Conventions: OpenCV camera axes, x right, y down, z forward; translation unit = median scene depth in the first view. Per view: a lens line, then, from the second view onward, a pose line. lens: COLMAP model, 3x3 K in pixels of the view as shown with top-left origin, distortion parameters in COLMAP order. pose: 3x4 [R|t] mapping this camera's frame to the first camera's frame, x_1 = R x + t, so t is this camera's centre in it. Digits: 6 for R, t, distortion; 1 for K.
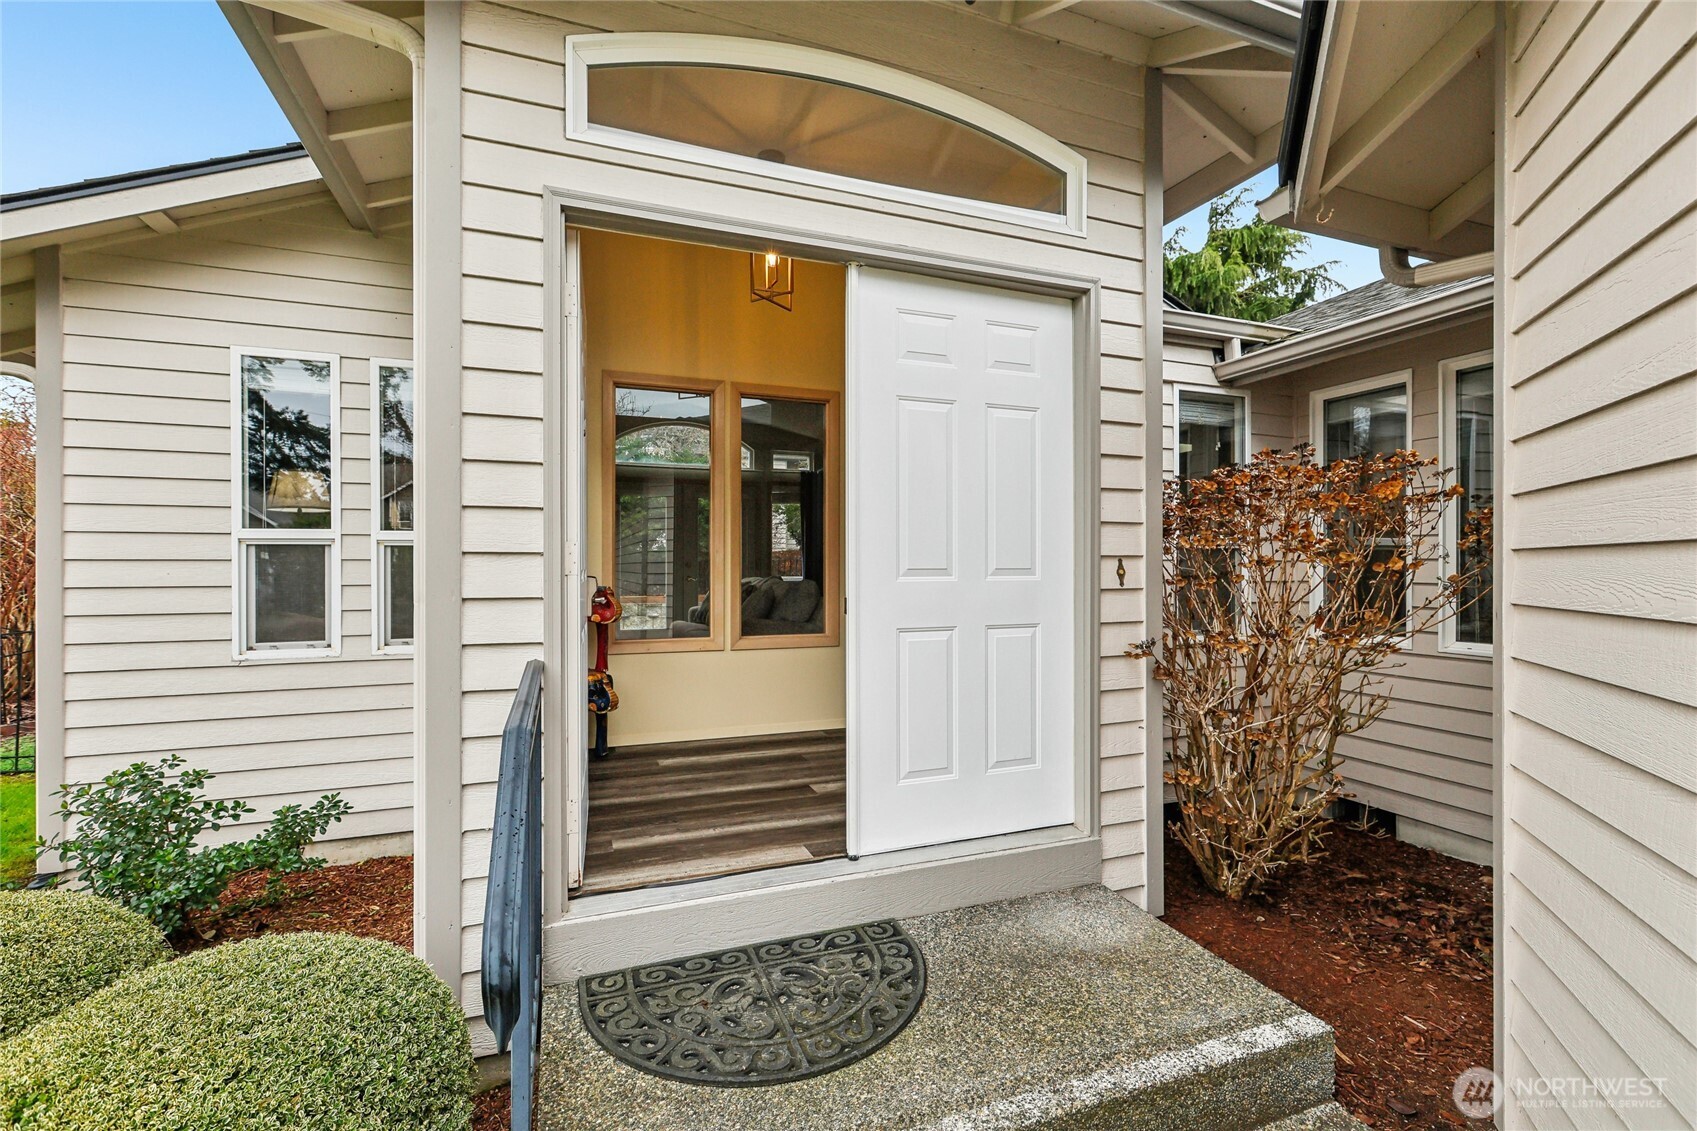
lens RADIAL K [[760.0, 0, 848.5], [0, 760.0, 565.5], [0, 0, 1]] dist [0.000161, -0.000002]
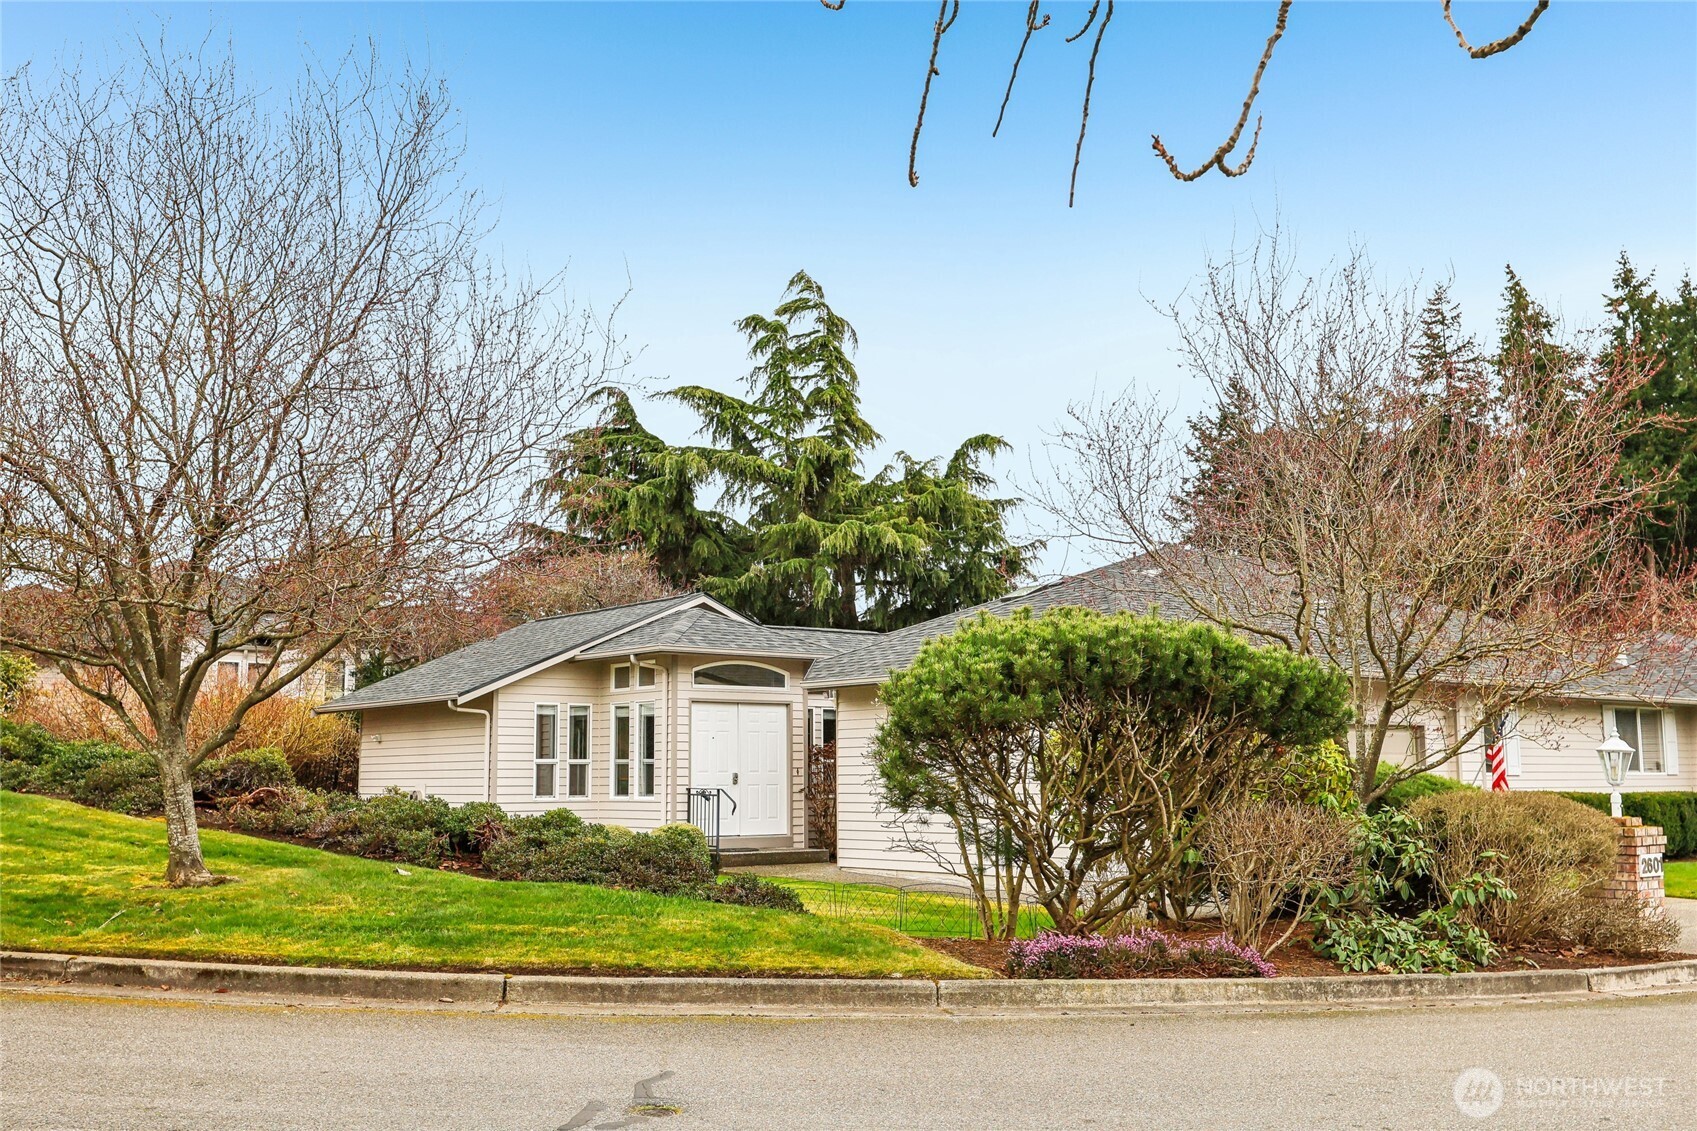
lens RADIAL K [[1701.3, 0, 848.5], [0, 1701.3, 565.5], [0, 0, 1]] dist [0.044106, -0.011336]
pose [[0.952687, 0.034285, 0.302014, -2.201920], [0.004780, 0.991805, -0.127670, 0.079949], [-0.303916, 0.123073, 0.944716, -7.928539]]
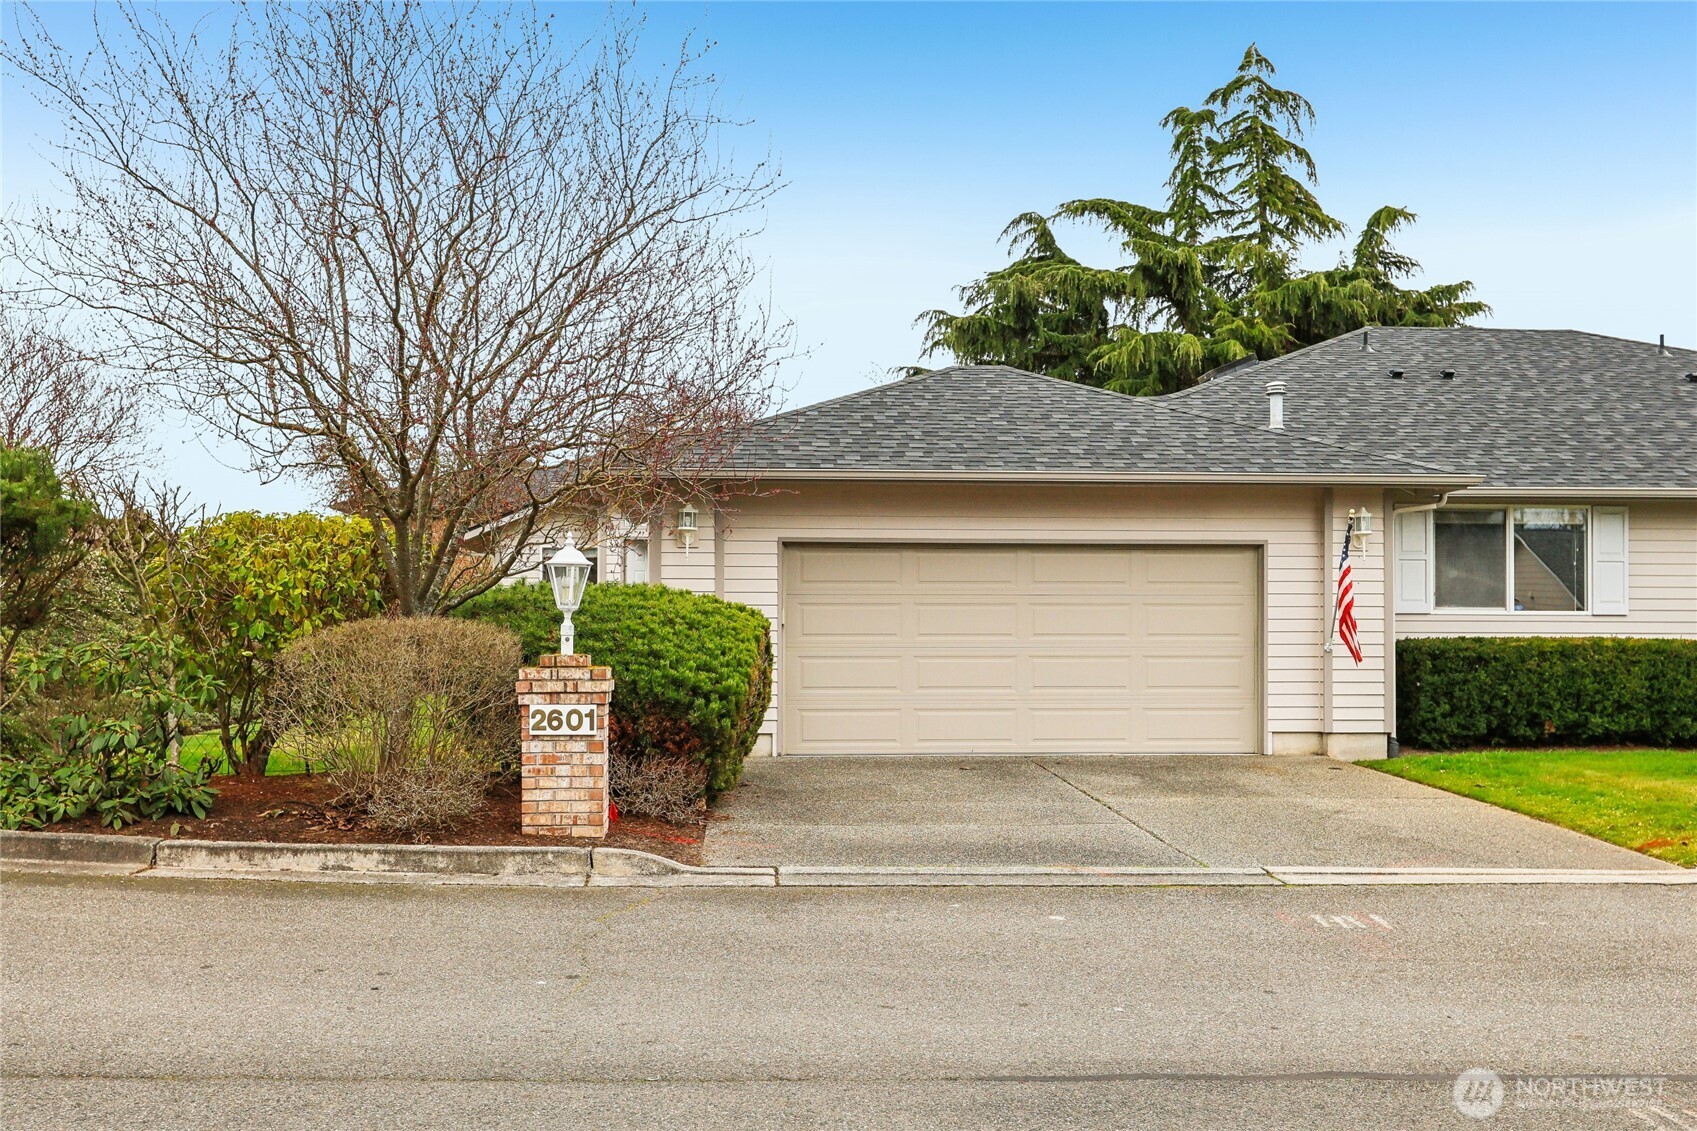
lens RADIAL K [[1701.3, 0, 848.5], [0, 1701.3, 565.5], [0, 0, 1]] dist [0.044106, -0.011336]
pose [[0.940927, -0.004526, -0.338581, 3.820298], [-0.010931, 0.998984, -0.043730, 0.147292], [0.338434, 0.044848, 0.939921, -6.918453]]
